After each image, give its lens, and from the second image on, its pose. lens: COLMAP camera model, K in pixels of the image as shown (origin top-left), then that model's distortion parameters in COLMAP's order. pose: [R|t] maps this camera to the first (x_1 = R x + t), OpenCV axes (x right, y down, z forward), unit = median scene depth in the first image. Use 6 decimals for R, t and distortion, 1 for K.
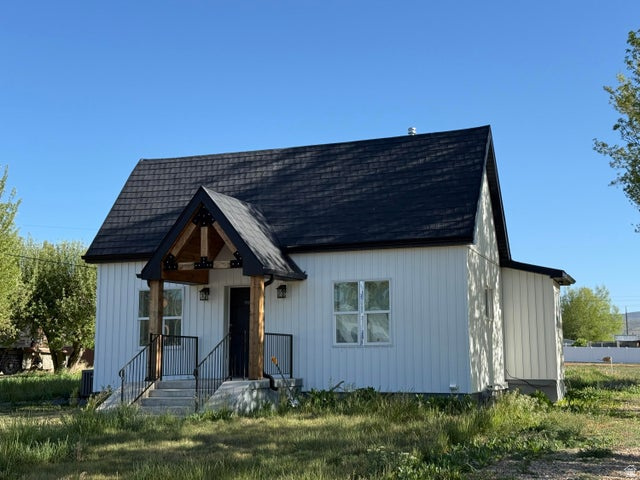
lens RADIAL K [[893.9, 0, 320.0], [0, 893.9, 240.0], [0, 0, 1]] dist [0.140294, 0.022467]
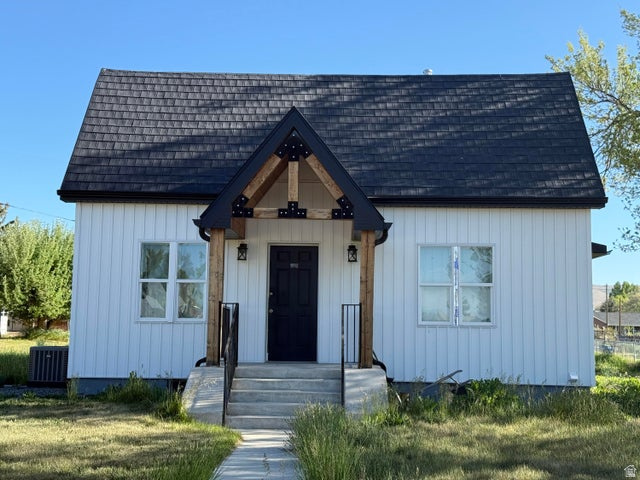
lens RADIAL K [[893.9, 0, 320.0], [0, 893.9, 240.0], [0, 0, 1]] dist [0.140294, 0.022467]
pose [[0.943536, 0.055028, 0.326668, -0.308586], [-0.065236, 0.997662, 0.020366, 0.029889], [-0.324784, -0.040526, 0.944920, 0.254428]]
